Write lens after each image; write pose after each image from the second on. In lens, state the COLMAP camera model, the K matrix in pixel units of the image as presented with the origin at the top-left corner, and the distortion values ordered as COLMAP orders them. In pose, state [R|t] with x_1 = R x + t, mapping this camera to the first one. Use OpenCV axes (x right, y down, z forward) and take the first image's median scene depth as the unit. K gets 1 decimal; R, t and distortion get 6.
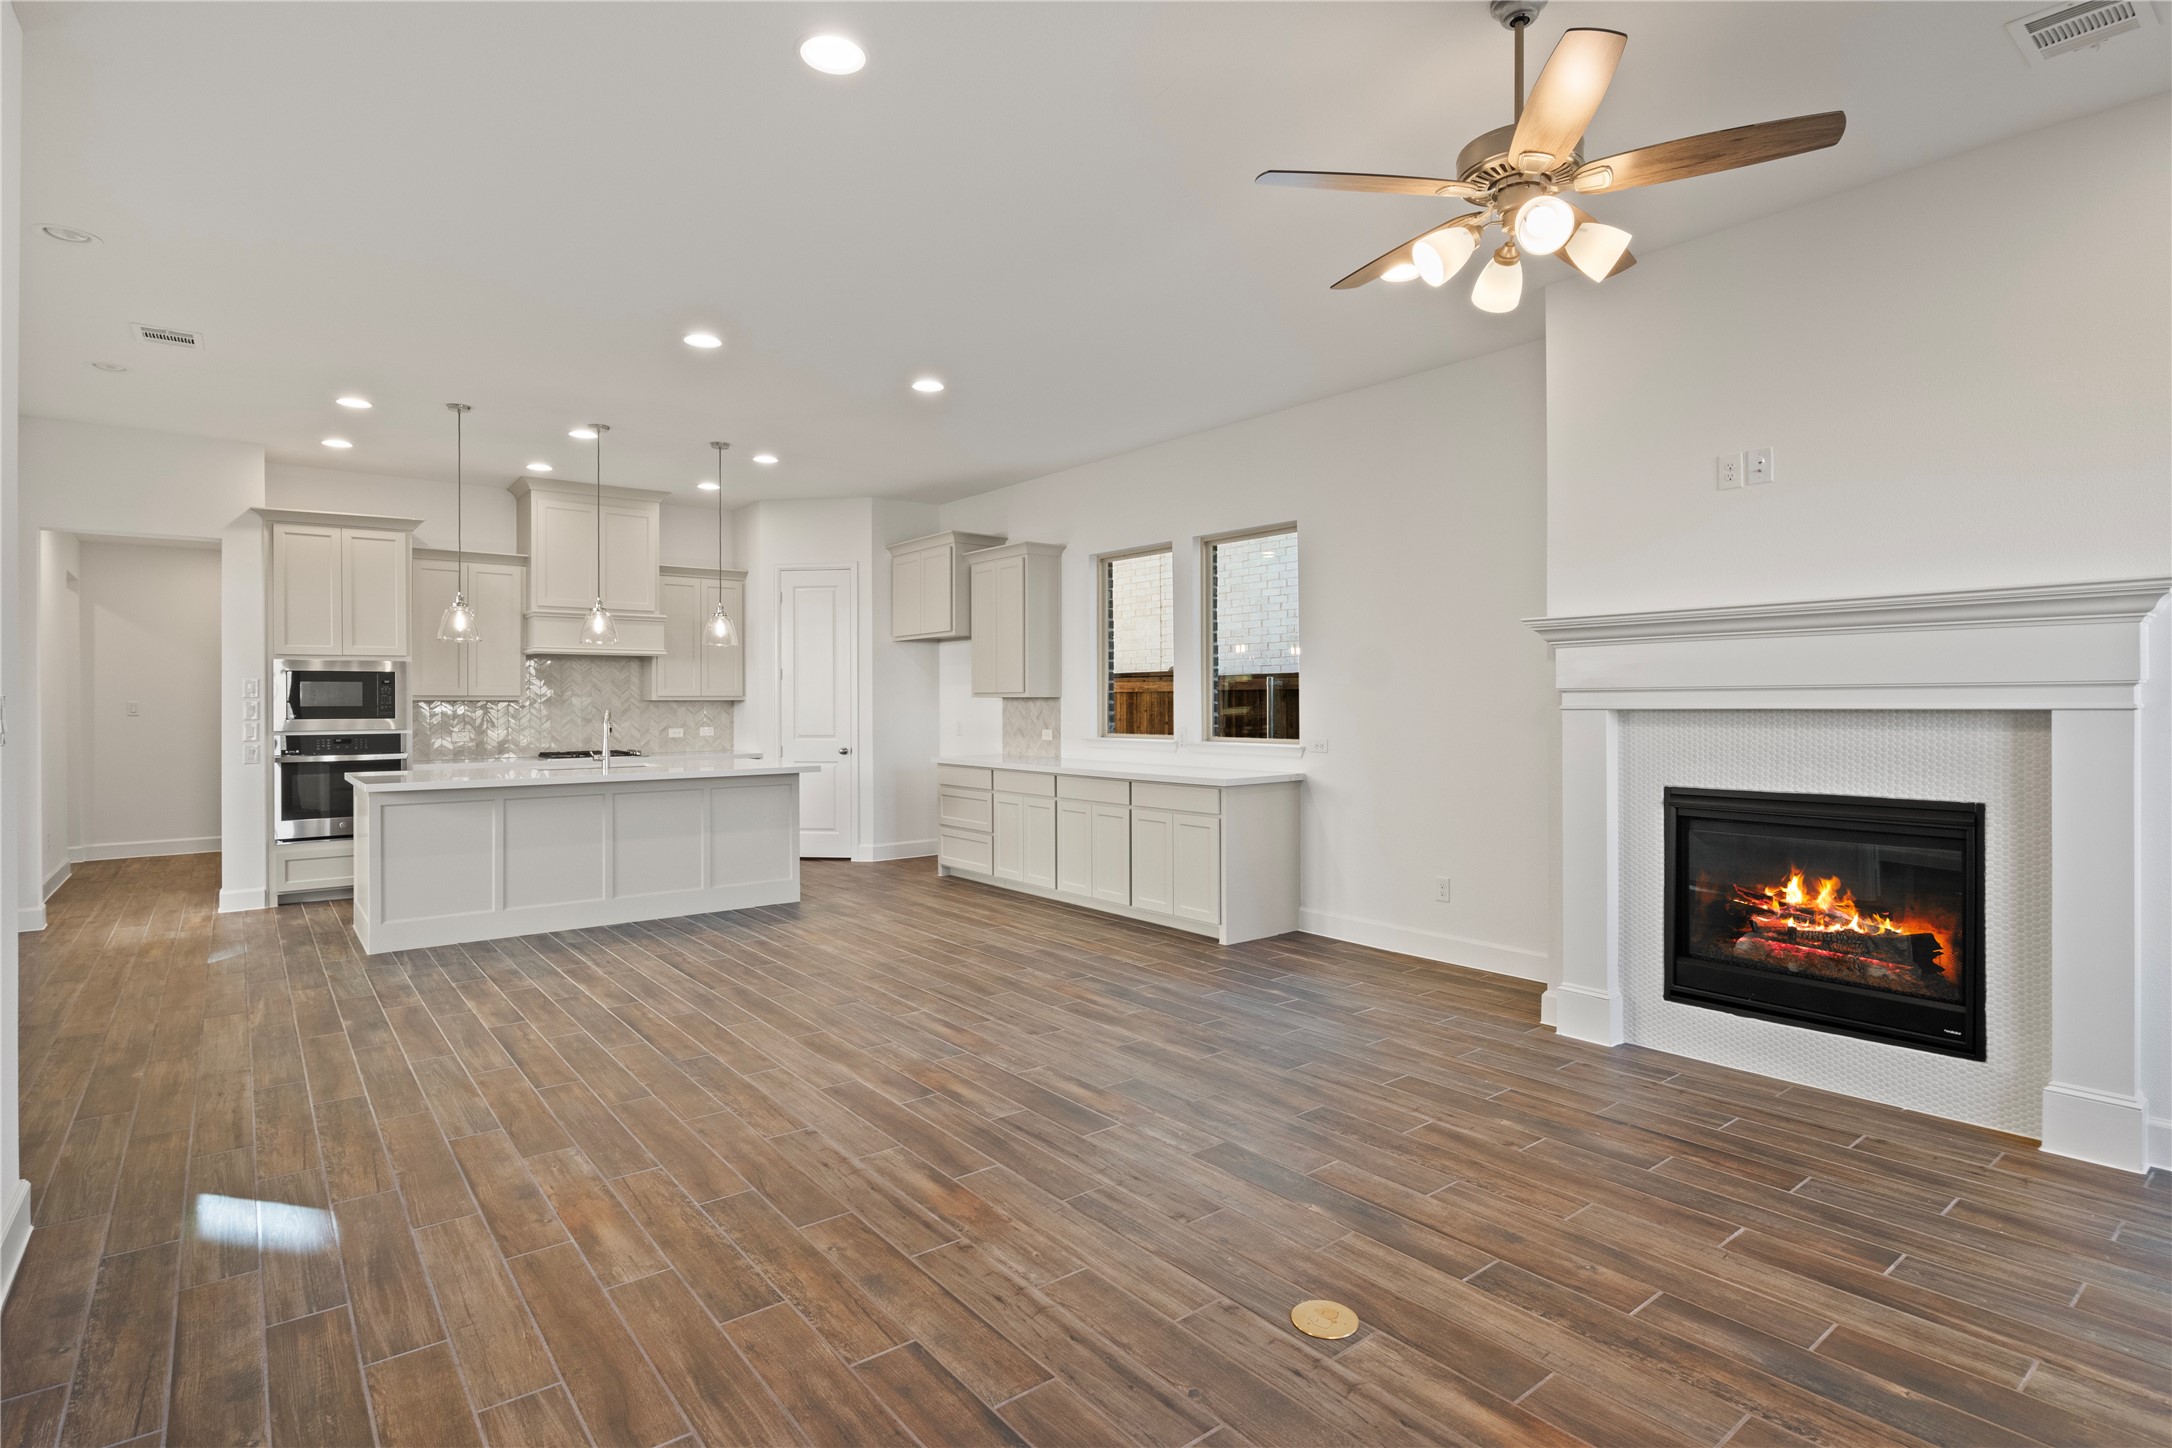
lens RADIAL K [[1082.2, 0, 1080.8], [0, 1082.2, 711.6], [0, 0, 1]] dist [-0.009364, 0.000704]
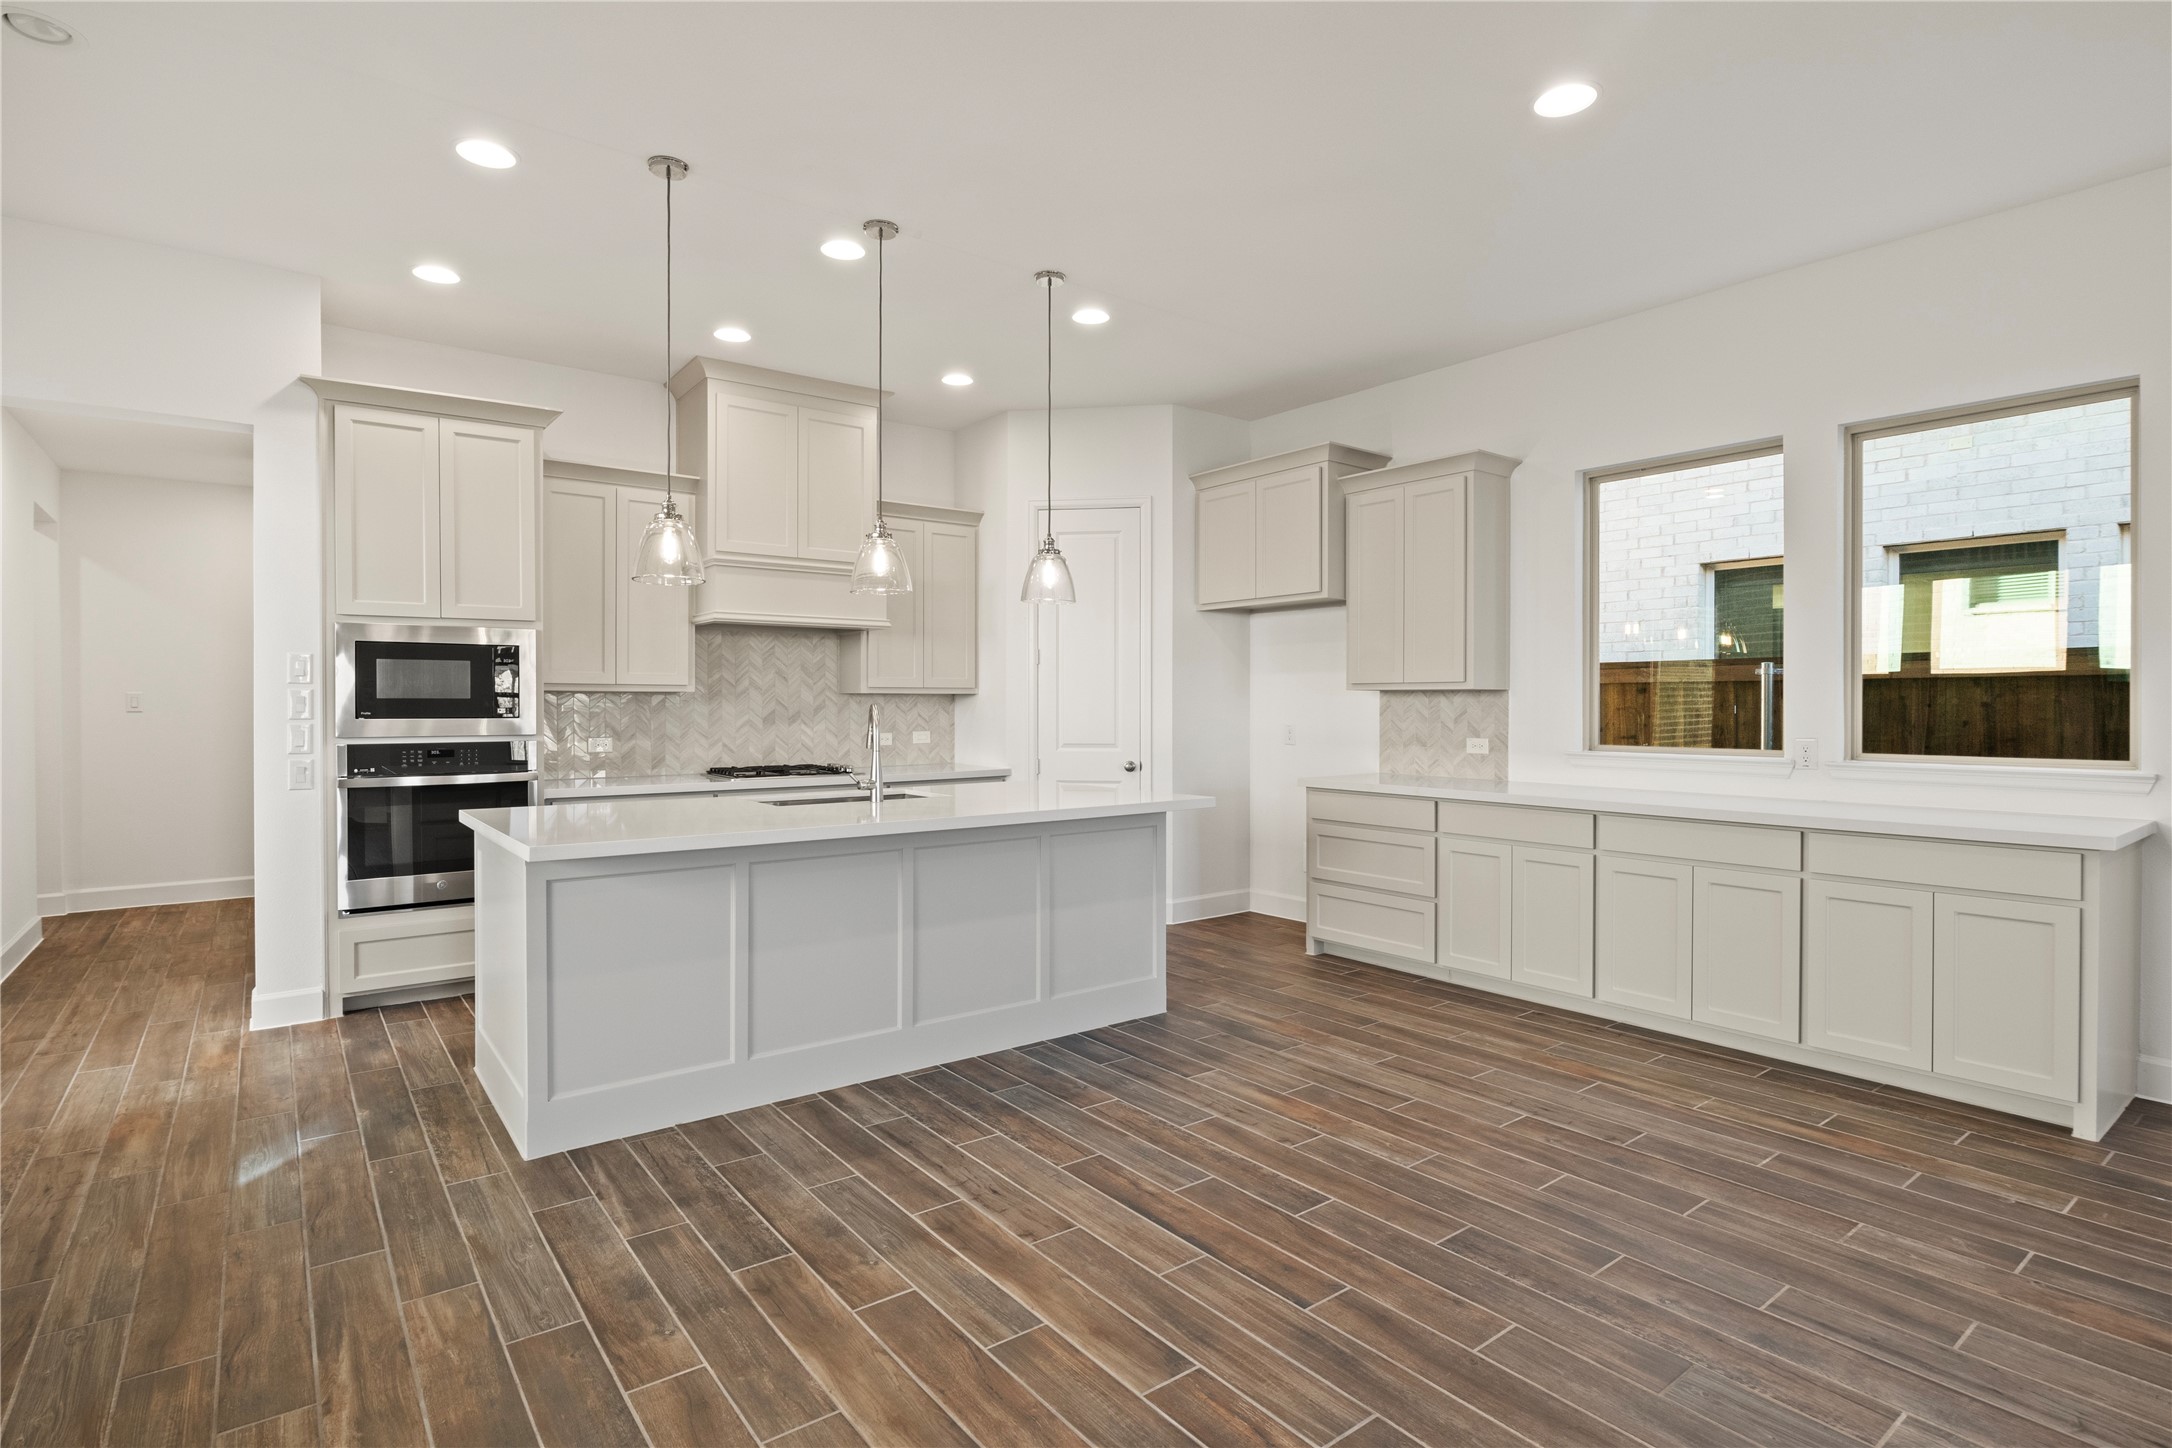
lens RADIAL K [[1077.7, 0, 1086.0], [0, 1077.7, 724.0], [0, 0, 1]] dist [-0.011341, -0.001237]
pose [[0.999900, 0.004078, -0.013546, -0.298447], [-0.003936, 0.999937, 0.010557, 0.002063], [0.013589, -0.010502, 0.999853, 0.375234]]
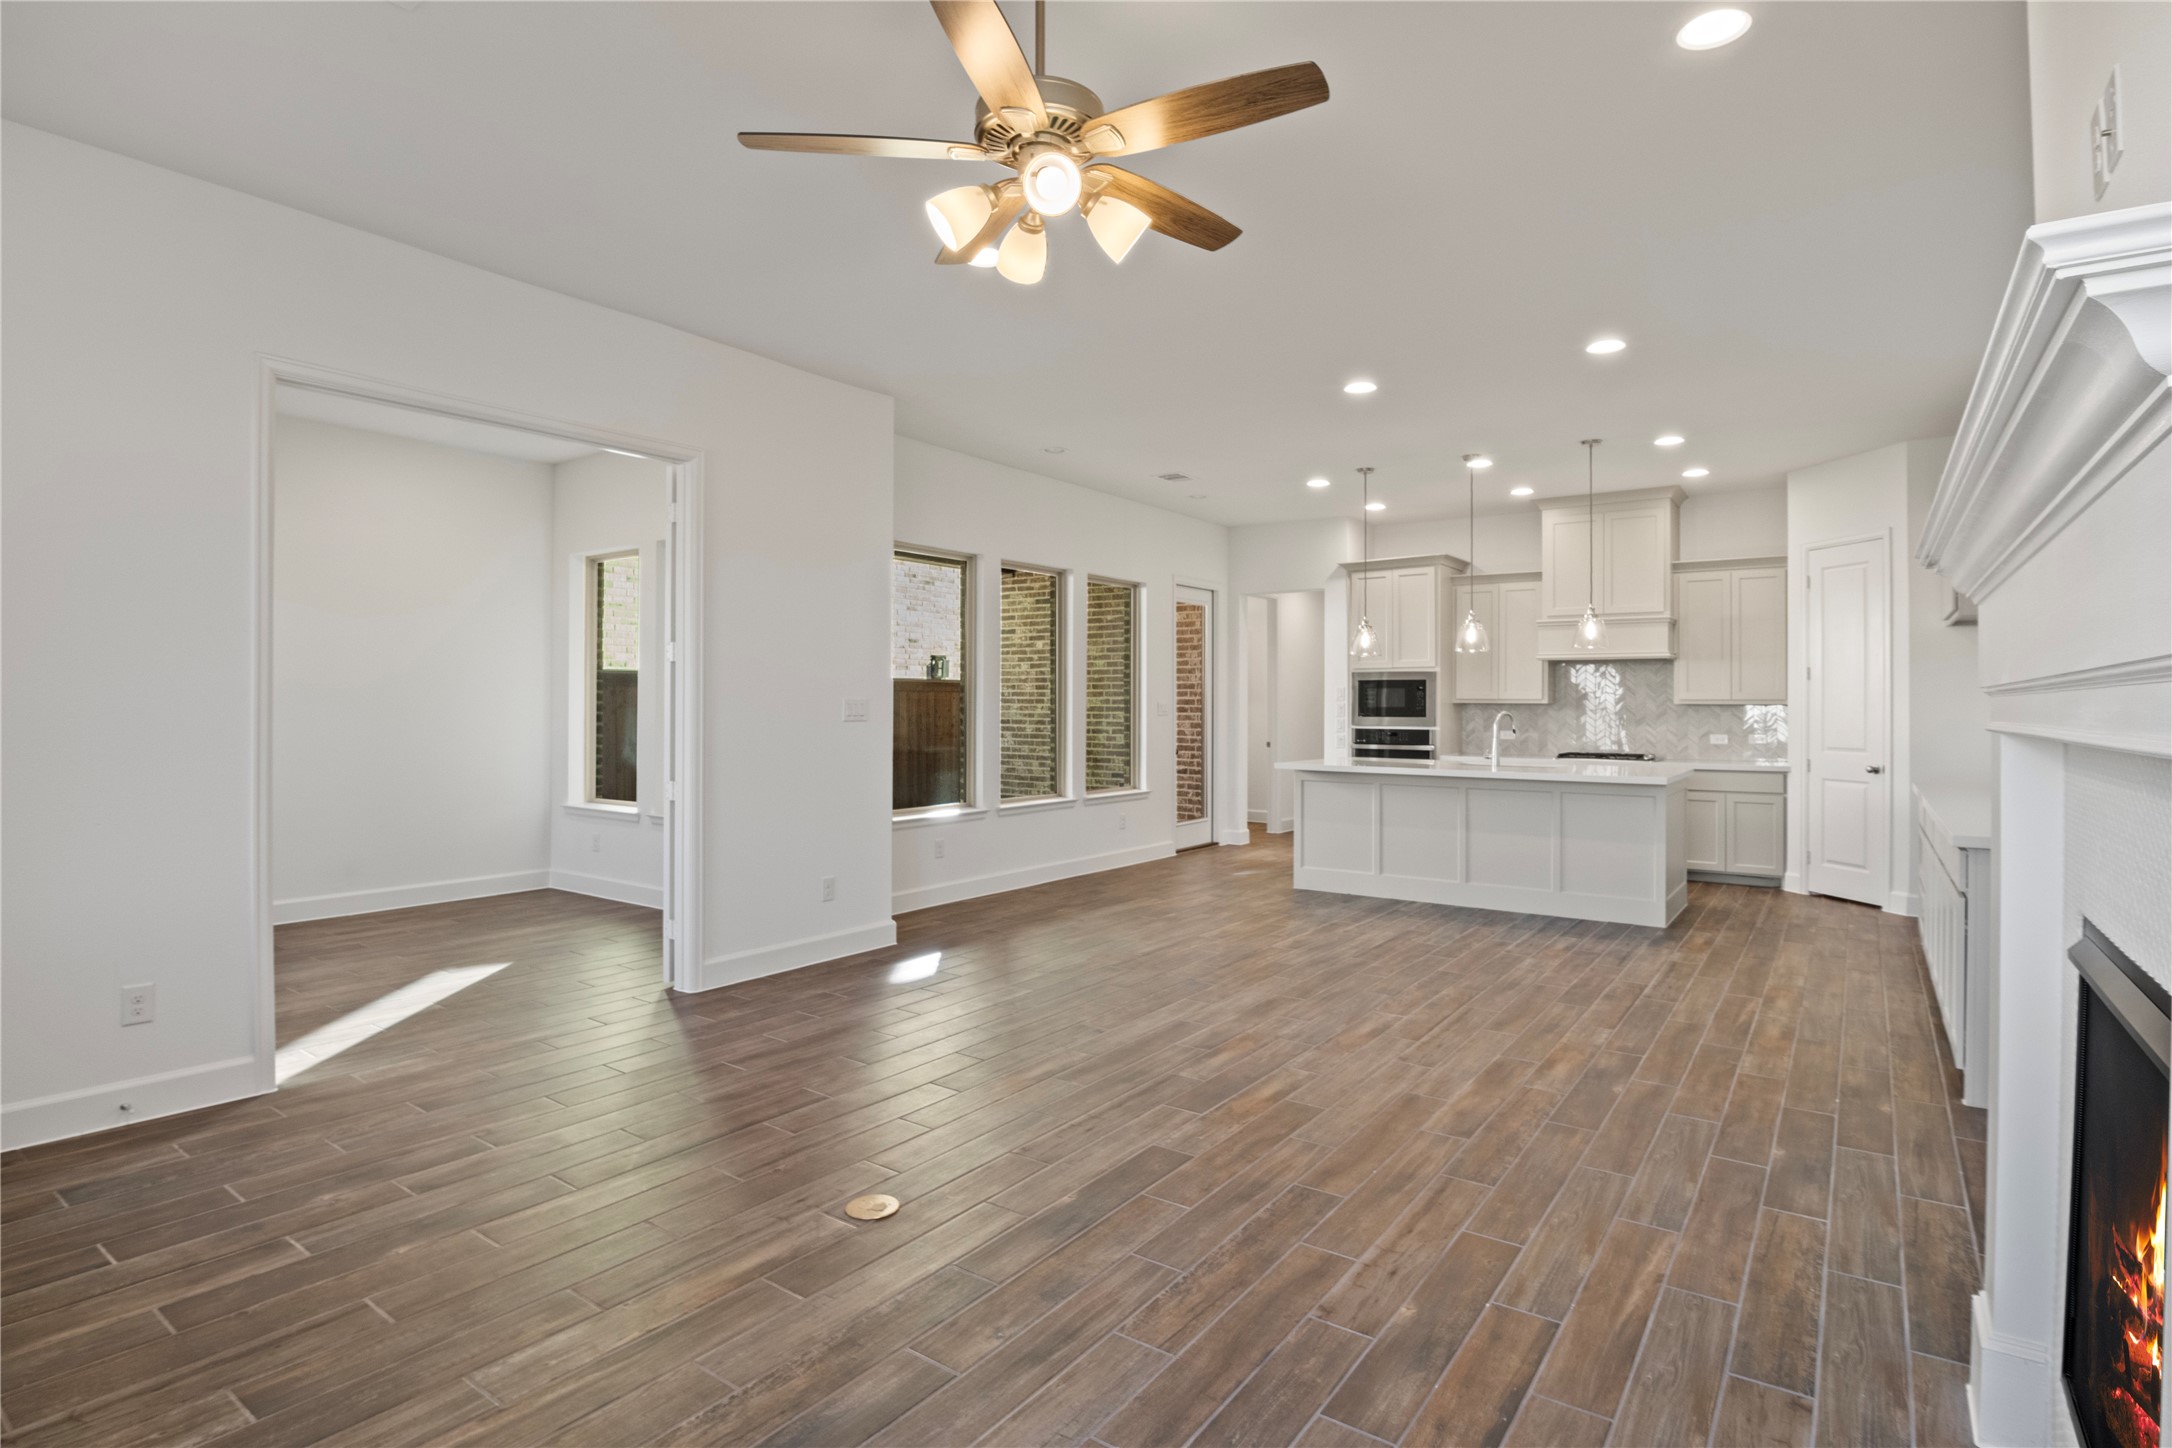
lens RADIAL K [[1086.3, 0, 1072.4], [0, 1086.3, 709.8], [0, 0, 1]] dist [-0.025012, 0.000168]
pose [[0.273046, 0.009875, -0.961950, 0.466851], [-0.013876, 0.999884, 0.006326, -0.004798], [0.961901, 0.011621, 0.273152, 0.278559]]
